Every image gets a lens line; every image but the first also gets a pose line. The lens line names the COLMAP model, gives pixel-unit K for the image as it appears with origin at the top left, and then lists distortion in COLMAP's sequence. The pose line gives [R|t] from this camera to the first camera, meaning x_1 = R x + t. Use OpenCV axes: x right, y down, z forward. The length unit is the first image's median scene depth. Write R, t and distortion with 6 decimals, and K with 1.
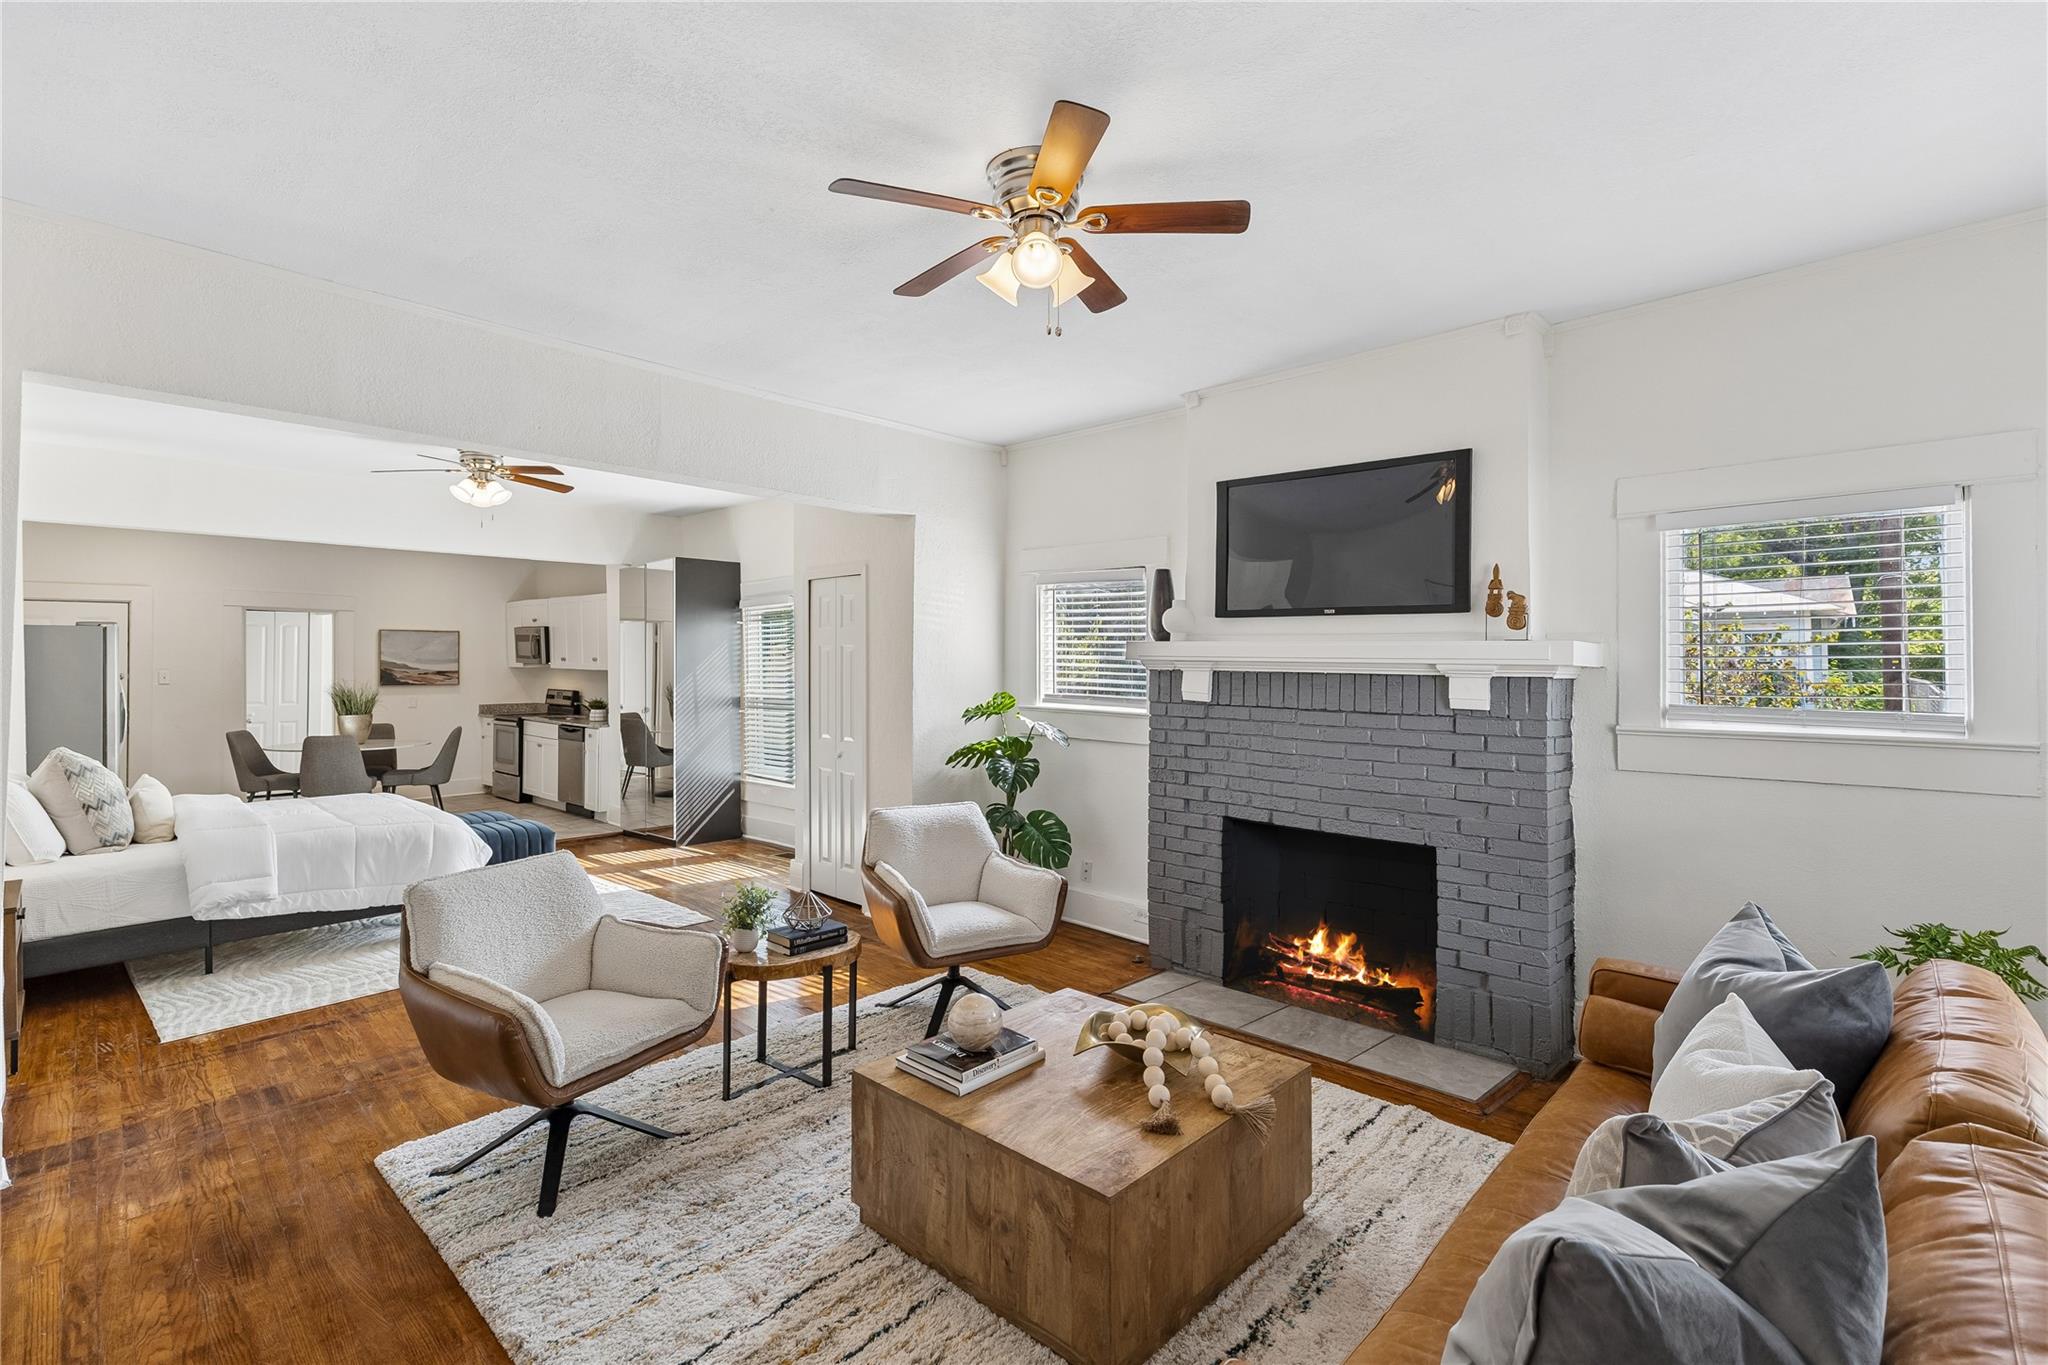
lens RADIAL K [[937.1, 0, 1033.6], [0, 937.1, 661.3], [0, 0, 1]] dist [-0.000305, -0.000512]
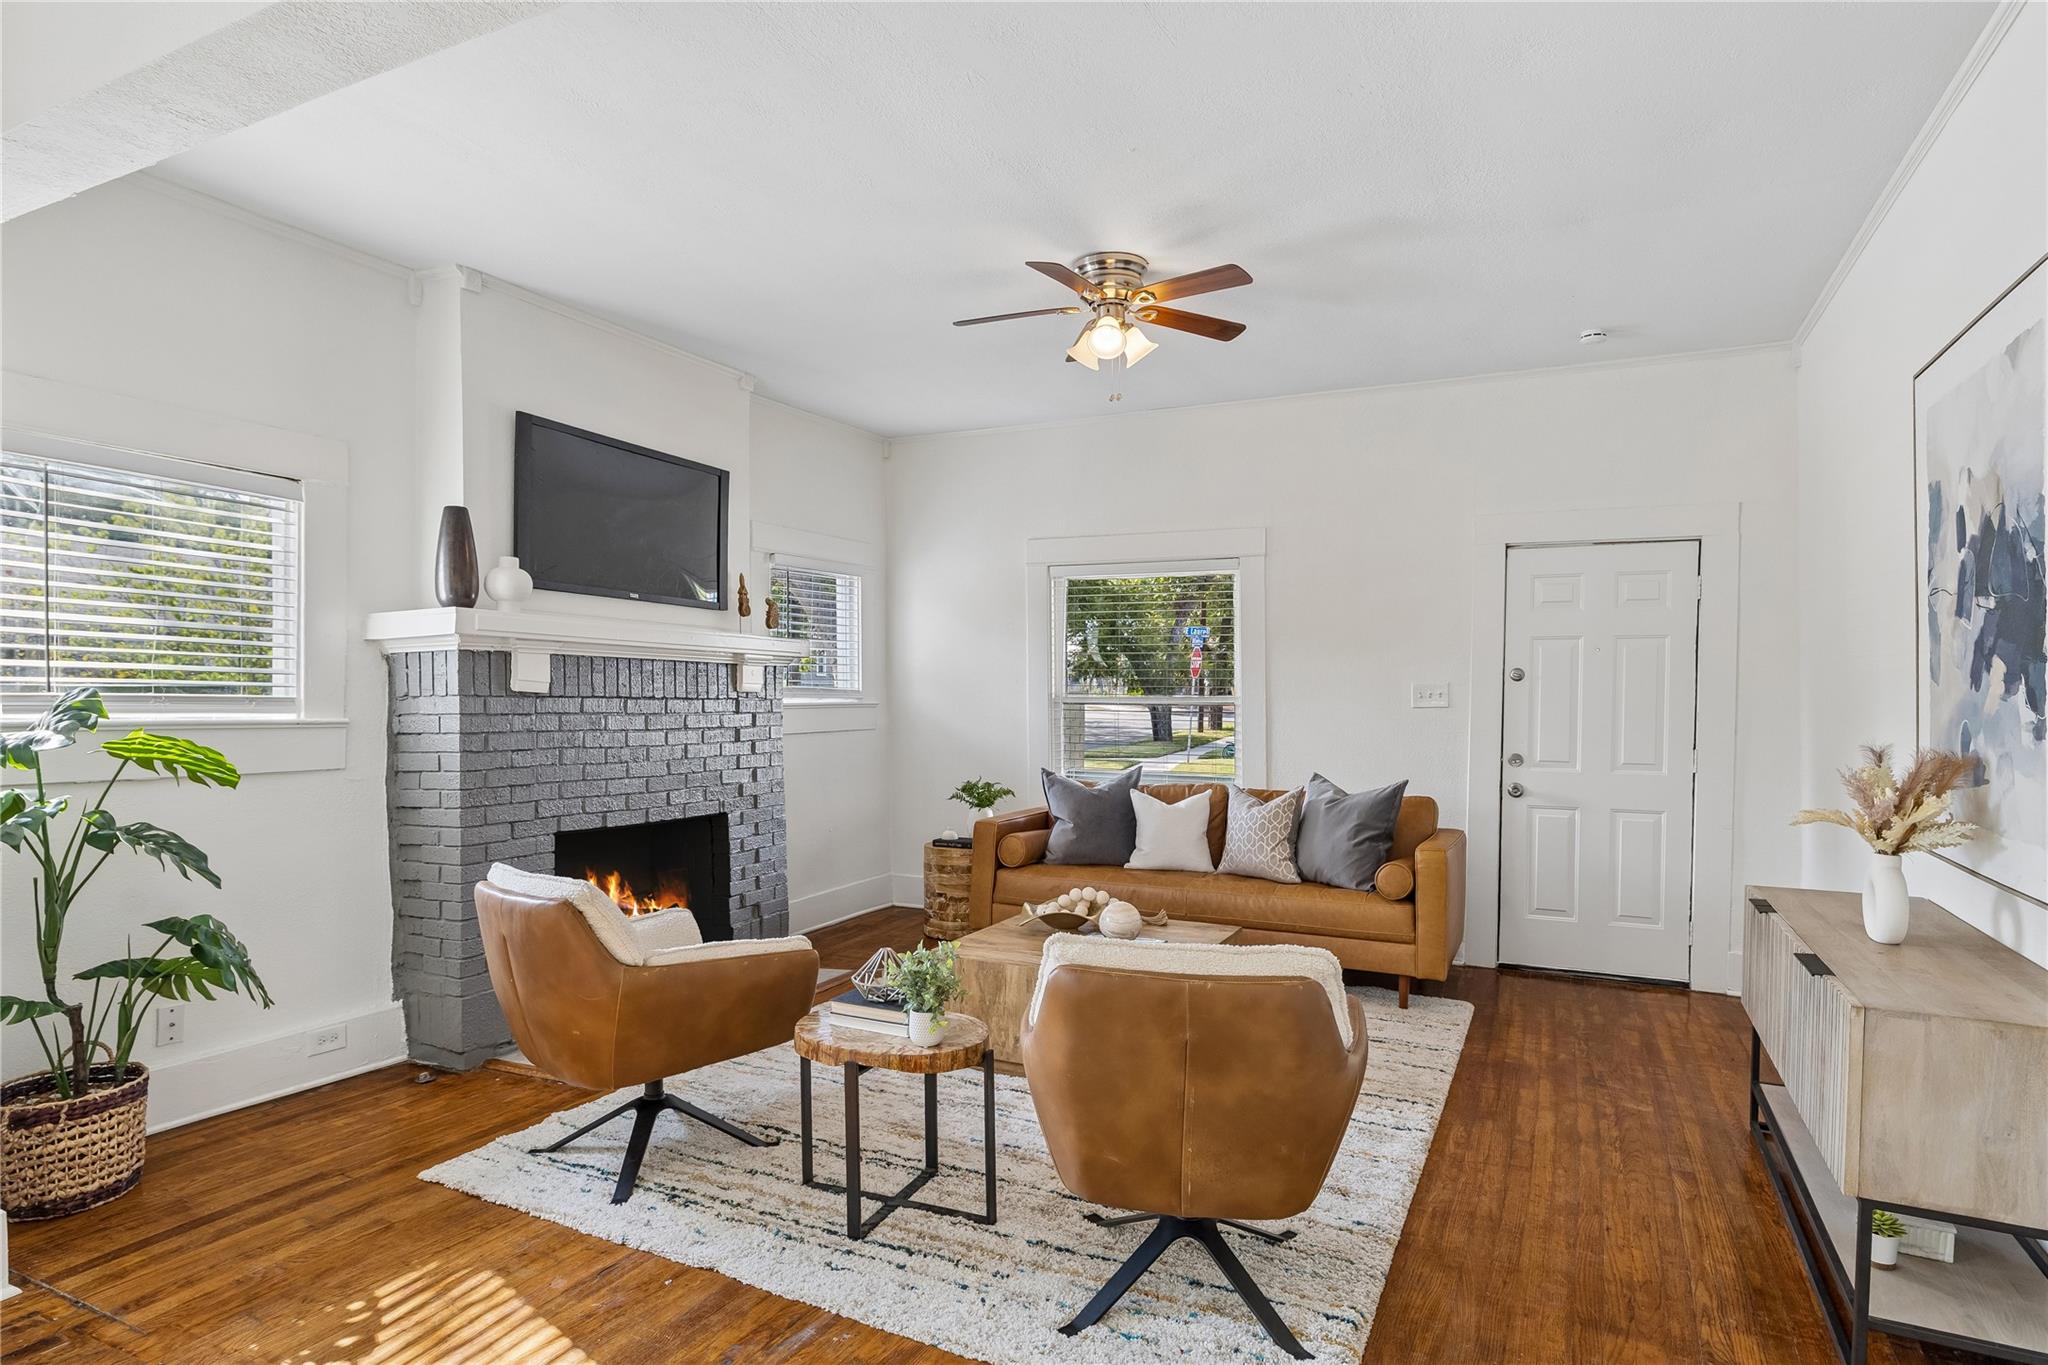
lens RADIAL K [[1093.4, 0, 1028.6], [0, 1093.4, 712.6], [0, 0, 1]] dist [-0.001141, 0.000726]
pose [[-0.284893, -0.021049, 0.958328, -0.788309], [-0.005972, 0.999778, 0.020184, 0.037645], [-0.958541, 0.000028, -0.284955, 0.839437]]
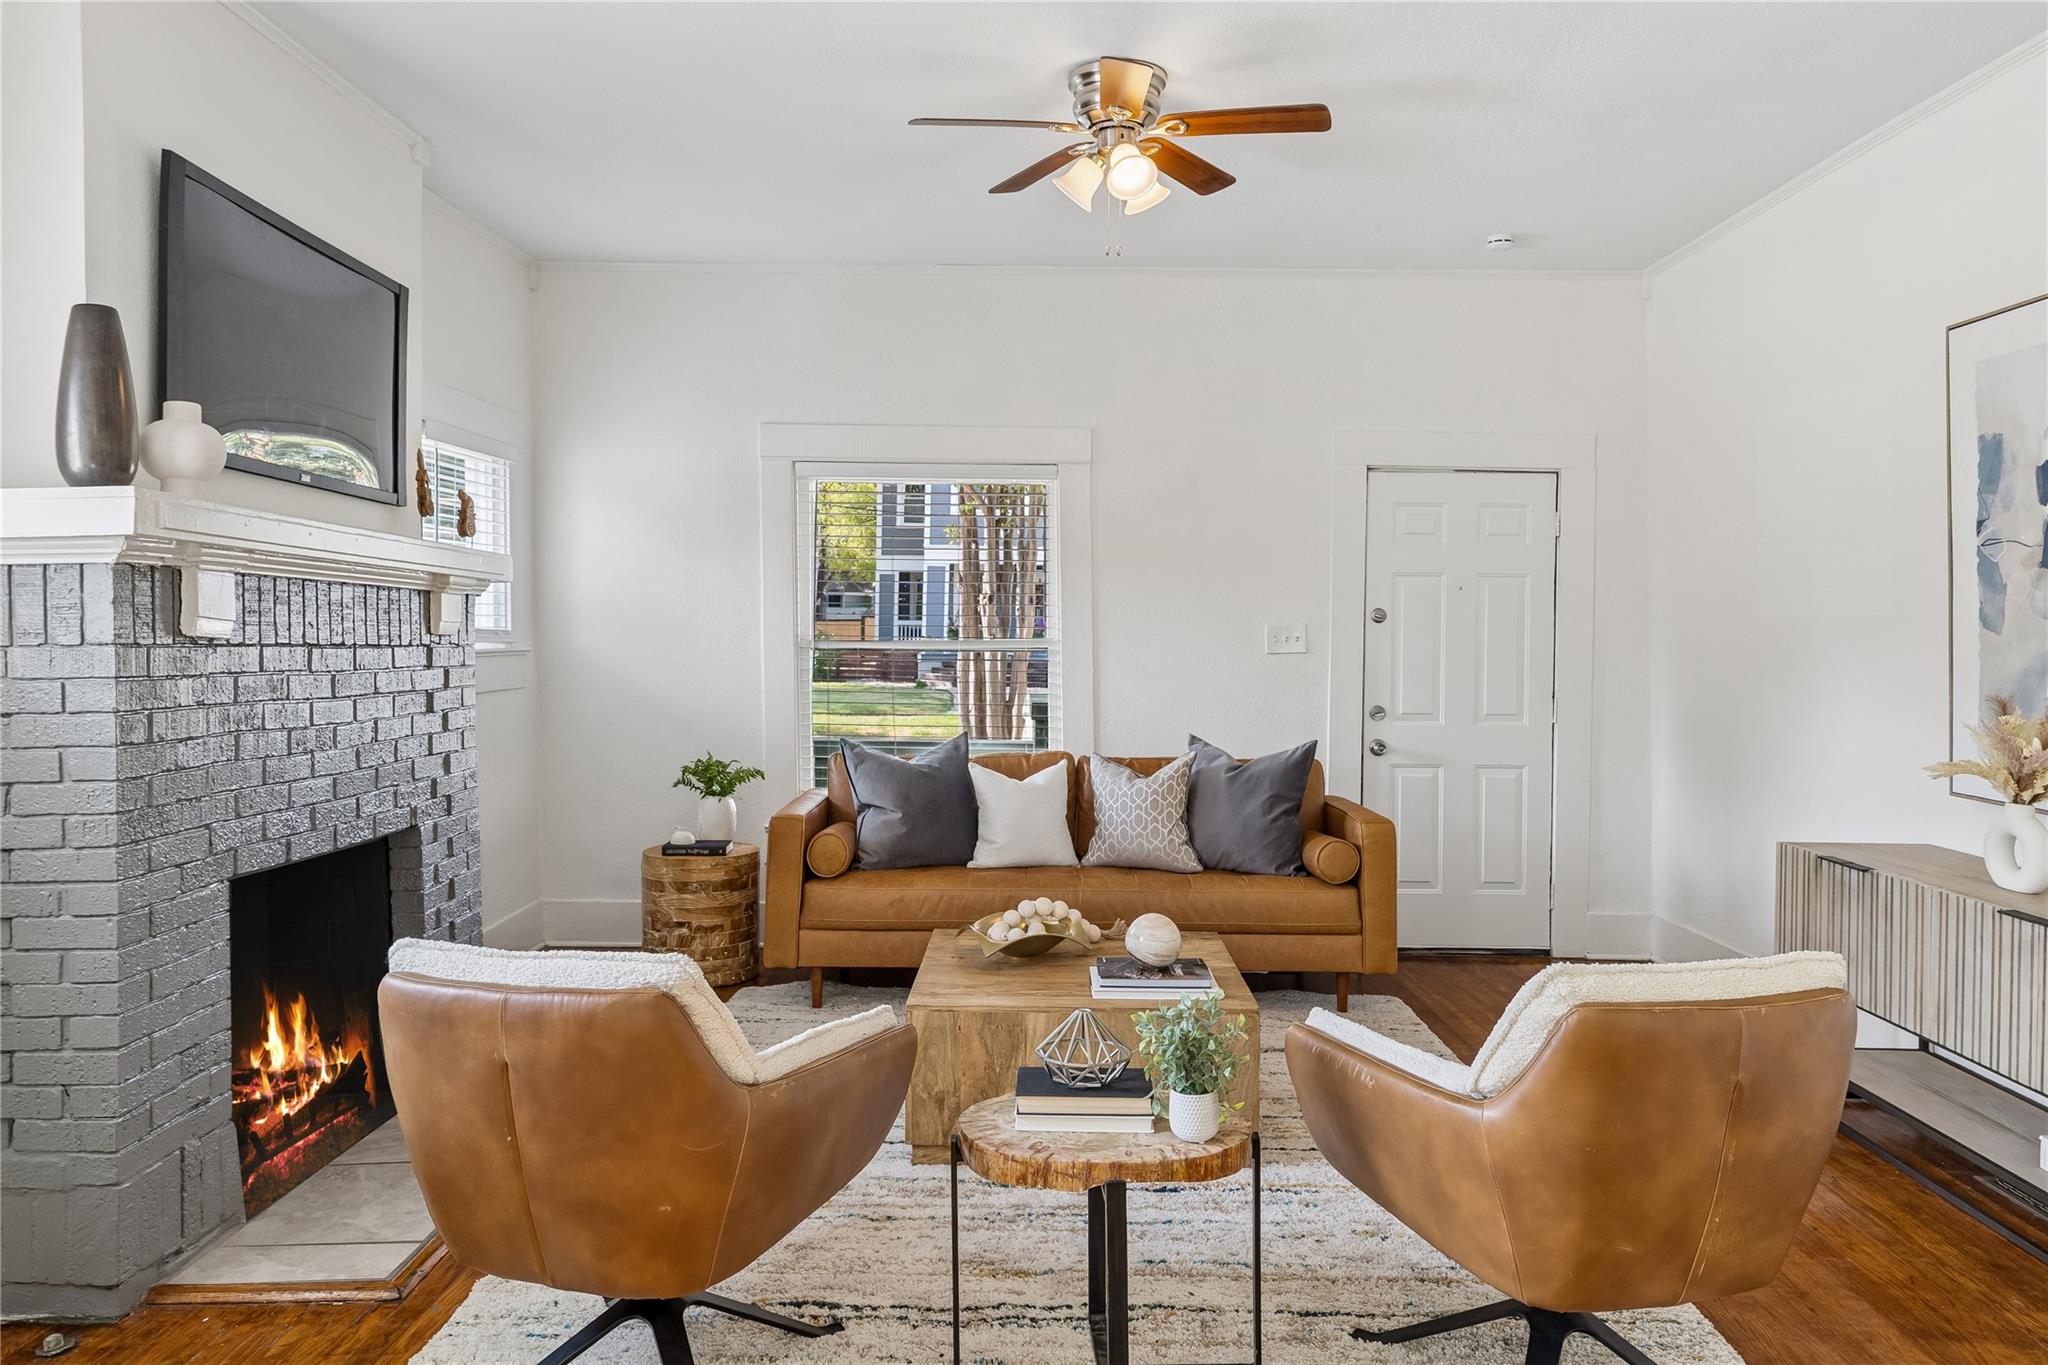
lens RADIAL K [[1391.7, 0, 1015.1], [0, 1391.7, 641.2], [0, 0, 1]] dist [0.003601, 0.000232]
pose [[-0.665563, -0.011701, 0.746250, -0.566530], [-0.009003, 0.999930, 0.007648, 0.034577], [-0.746287, -0.001628, -0.665622, 1.125218]]
